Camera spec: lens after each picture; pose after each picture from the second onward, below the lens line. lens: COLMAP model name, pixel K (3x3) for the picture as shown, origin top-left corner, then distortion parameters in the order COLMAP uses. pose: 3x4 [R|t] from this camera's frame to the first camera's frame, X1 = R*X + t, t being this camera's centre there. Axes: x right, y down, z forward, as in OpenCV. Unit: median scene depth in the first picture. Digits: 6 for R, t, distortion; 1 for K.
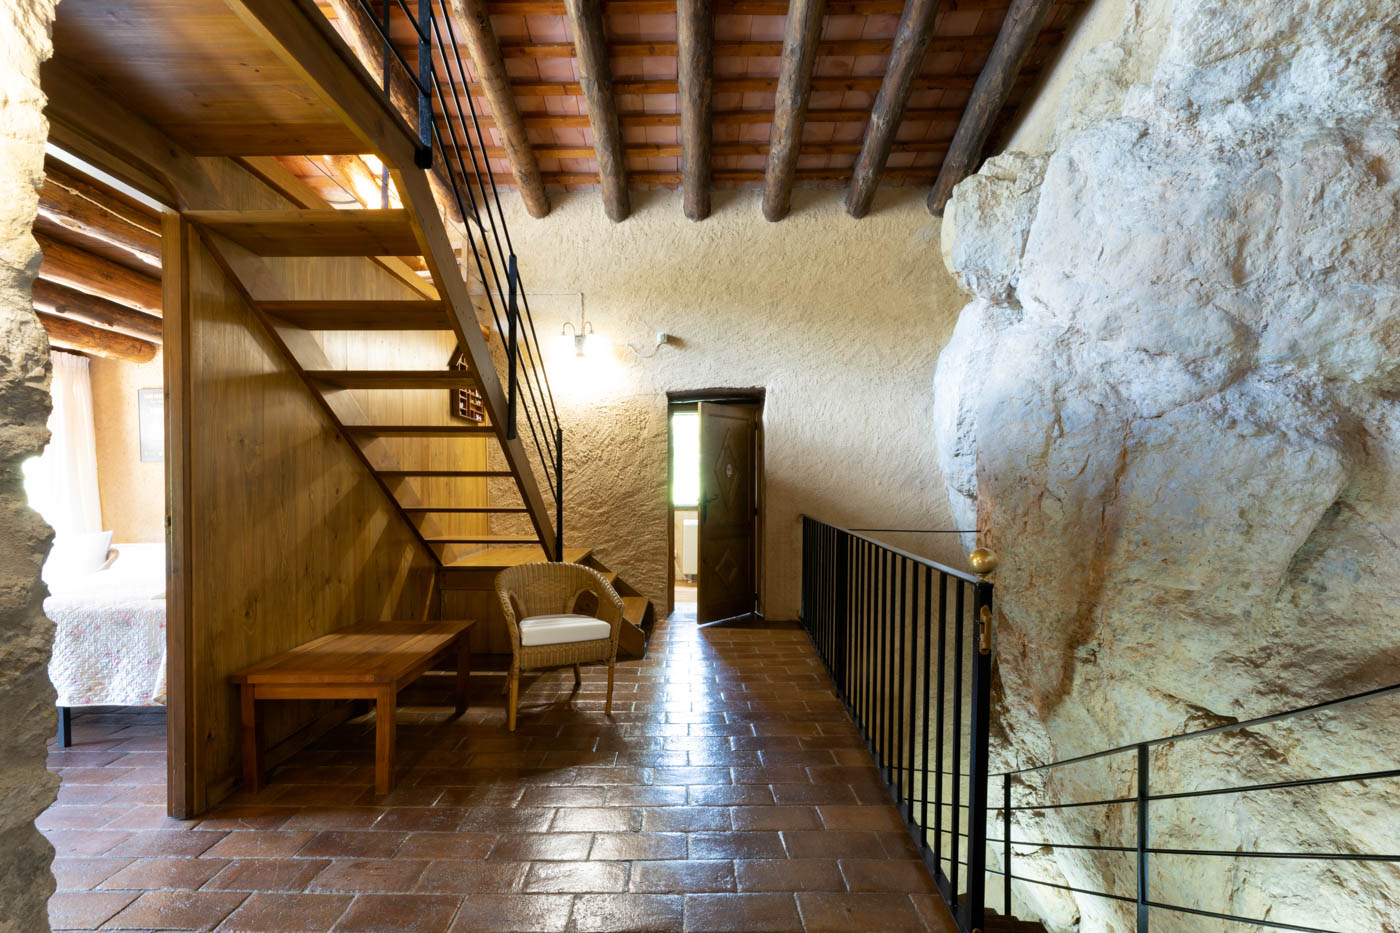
lens RADIAL K [[587.5, 0, 700.0], [0, 587.5, 466.5], [0, 0, 1]] dist [0.001108, -0.000549]
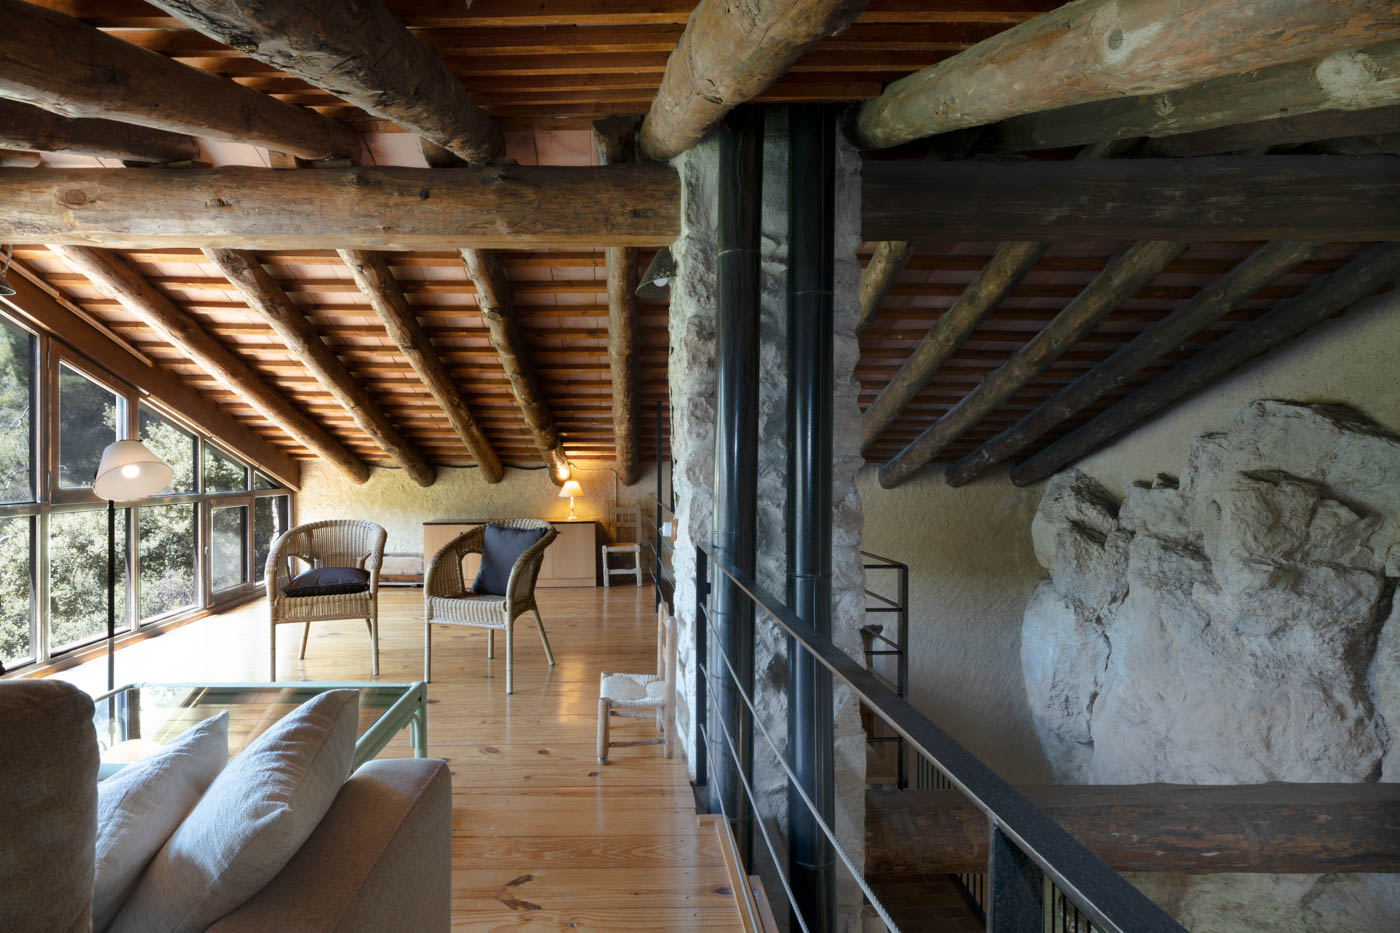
lens RADIAL K [[649.0, 0, 700.0], [0, 649.0, 466.5], [0, 0, 1]] dist [0.000264, 0.001051]
pose [[0.998597, 0.000253, 0.052948, -0.794136], [0.001296, 0.999573, -0.029208, -0.996911], [-0.052932, 0.029236, 0.998170, -0.784972]]
